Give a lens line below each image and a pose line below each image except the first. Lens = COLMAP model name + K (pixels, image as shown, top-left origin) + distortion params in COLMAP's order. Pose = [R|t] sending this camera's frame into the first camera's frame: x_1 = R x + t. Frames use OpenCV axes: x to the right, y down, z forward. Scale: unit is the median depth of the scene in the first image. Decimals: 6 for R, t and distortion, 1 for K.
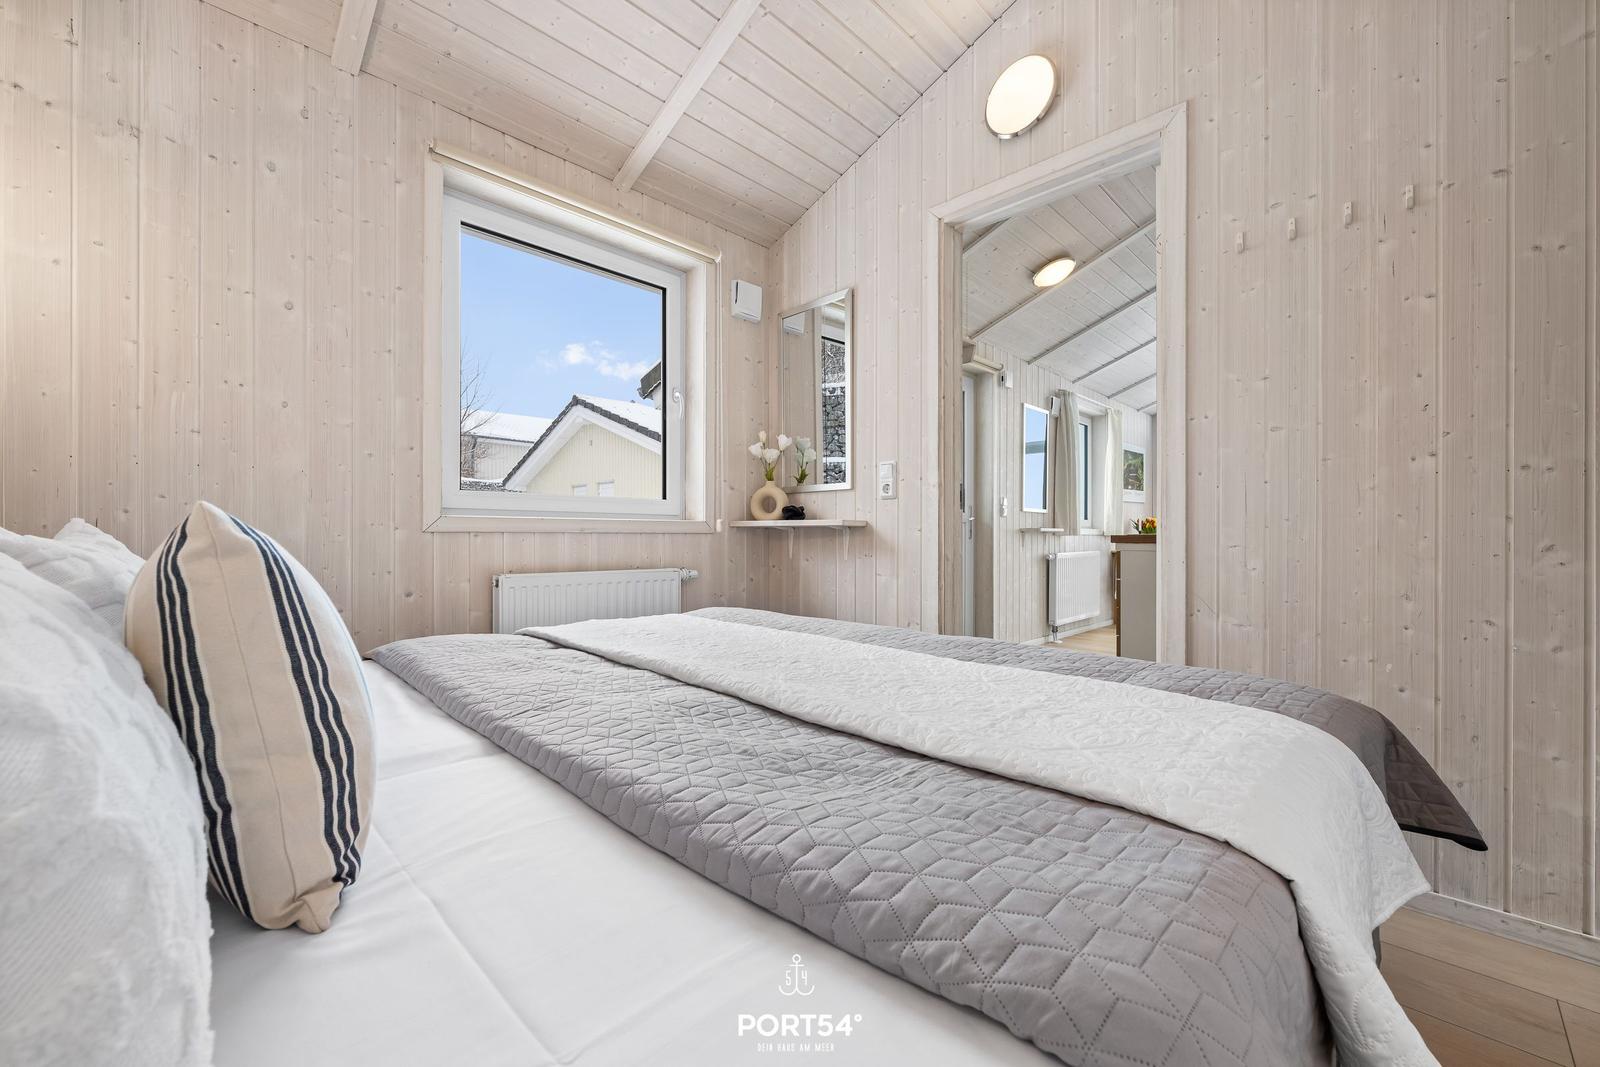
lens RADIAL K [[634.6, 0, 800.5], [0, 634.6, 538.8], [0, 0, 1]] dist [-0.000312, 0.000128]
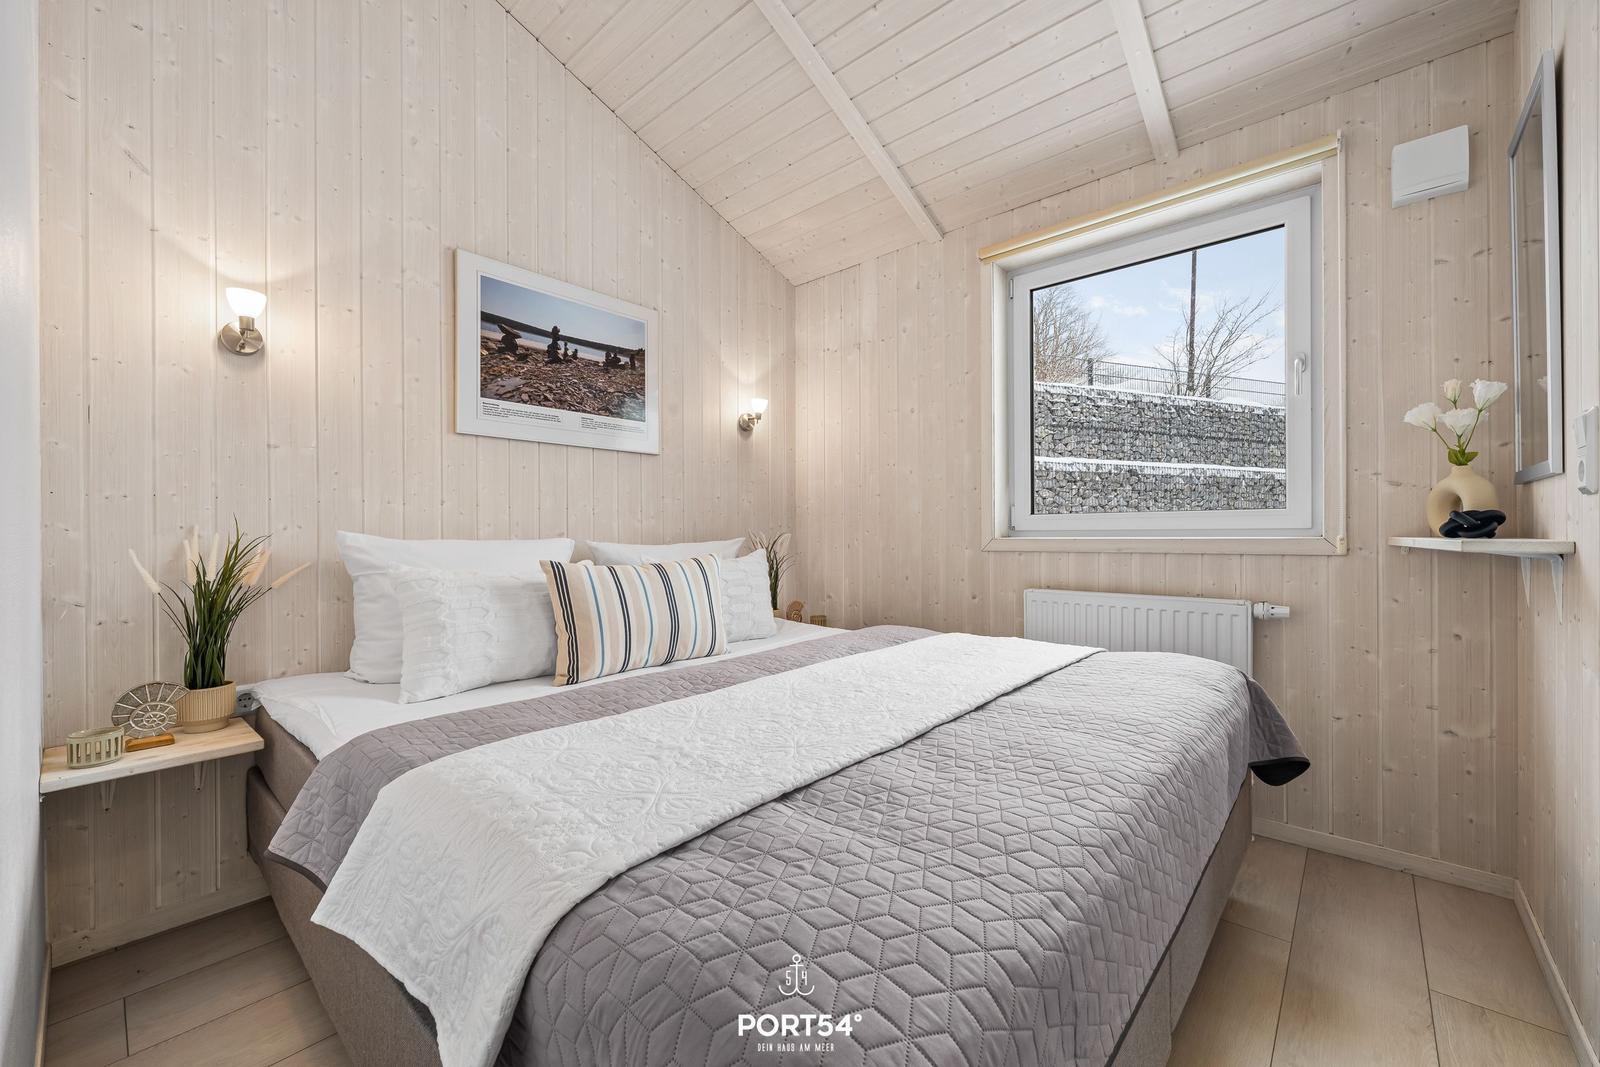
lens RADIAL K [[634.6, 0, 800.6], [0, 634.6, 532.5], [0, 0, 1]] dist [-0.000312, 0.000128]
pose [[0.054698, -0.001134, -0.998502, 0.608653], [0.004145, 0.999991, -0.000909, -0.043083], [0.998494, -0.004089, 0.054702, 0.481477]]
